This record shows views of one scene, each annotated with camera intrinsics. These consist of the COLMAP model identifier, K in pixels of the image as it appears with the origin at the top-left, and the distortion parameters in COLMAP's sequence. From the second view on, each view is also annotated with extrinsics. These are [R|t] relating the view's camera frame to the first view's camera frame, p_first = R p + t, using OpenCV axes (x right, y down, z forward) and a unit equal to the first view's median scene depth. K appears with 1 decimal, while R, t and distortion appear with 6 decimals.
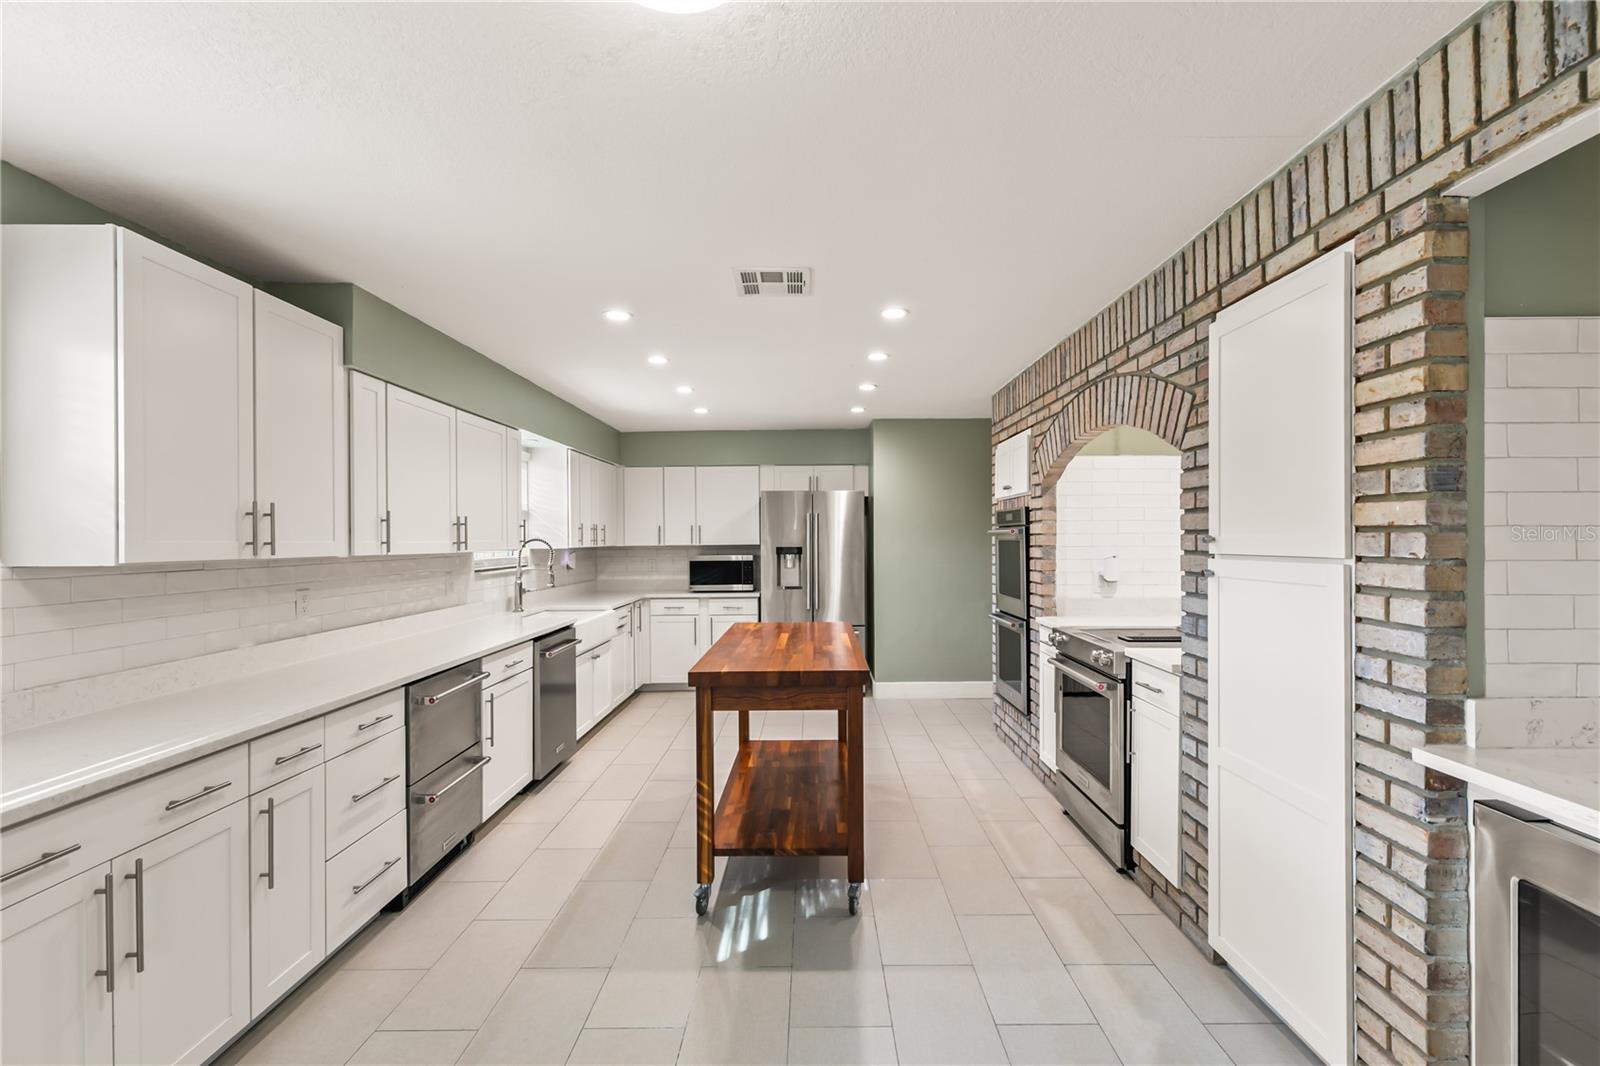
lens RADIAL K [[713.8, 0, 801.3], [0, 713.8, 534.6], [0, 0, 1]] dist [0.001640, 0.001237]
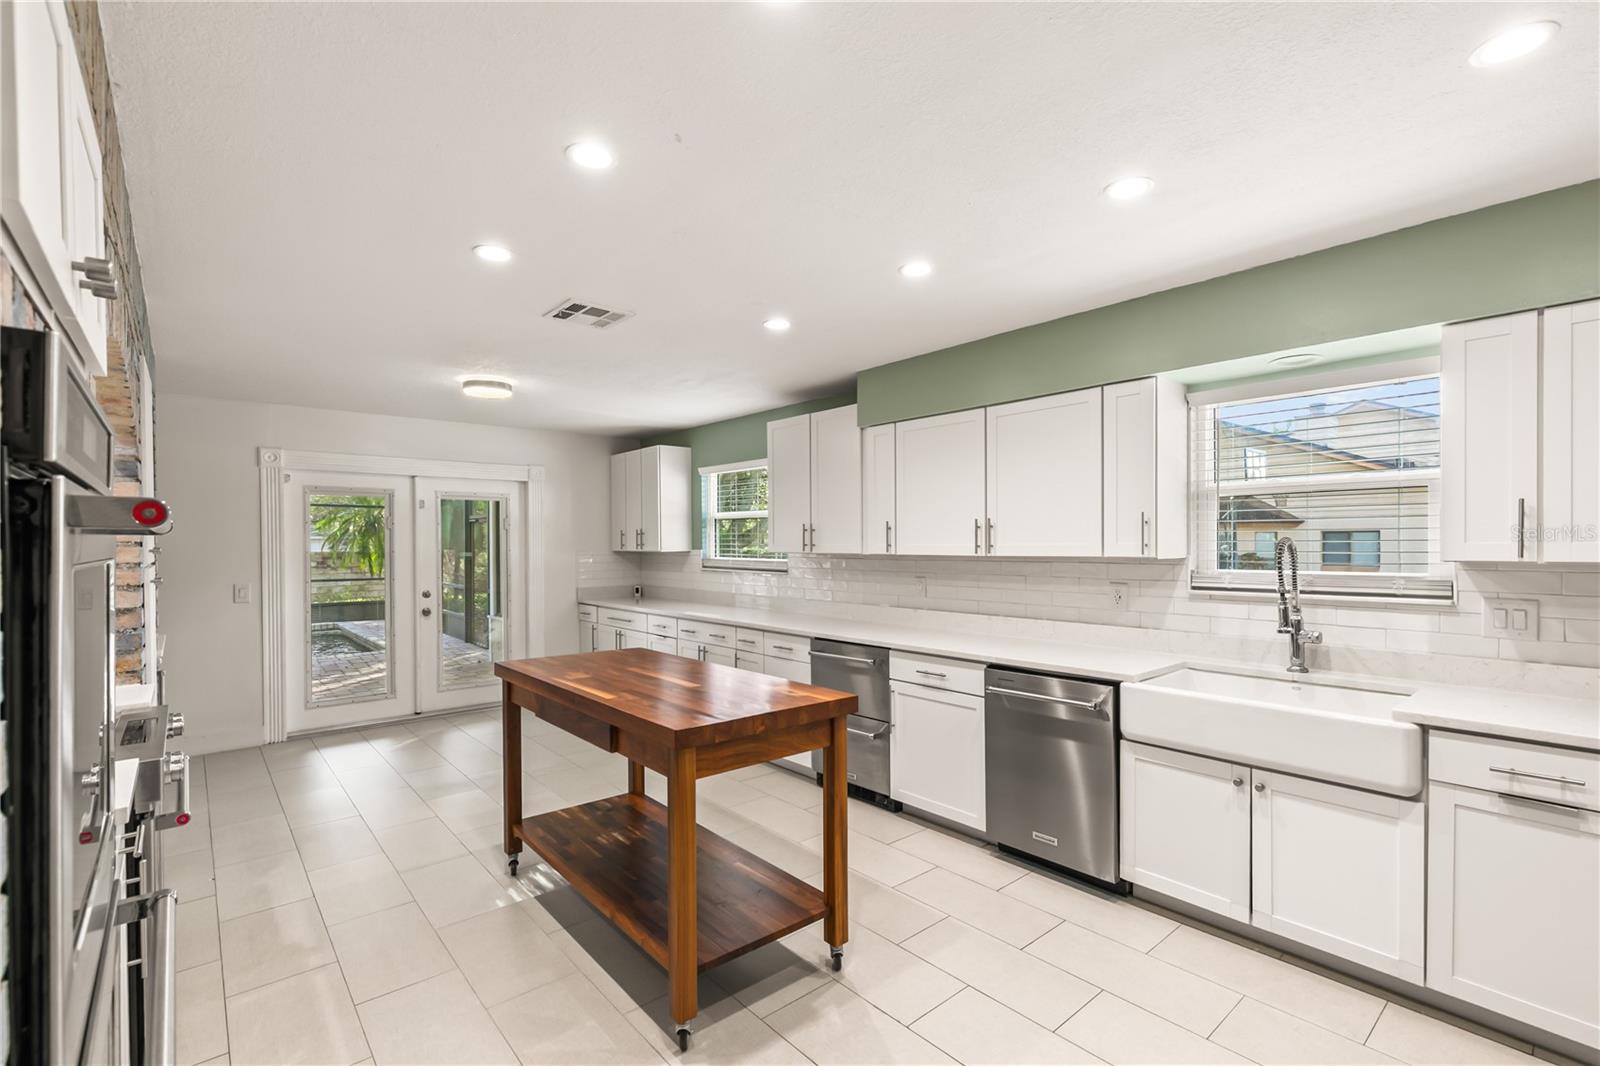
lens RADIAL K [[713.8, 0, 813.1], [0, 713.8, 548.2], [0, 0, 1]] dist [0.001640, 0.001237]
pose [[-0.741502, 0.016893, -0.670738, 0.678820], [0.014725, 0.999852, 0.008903, 0.005518], [0.670789, -0.003275, -0.741641, 3.089543]]
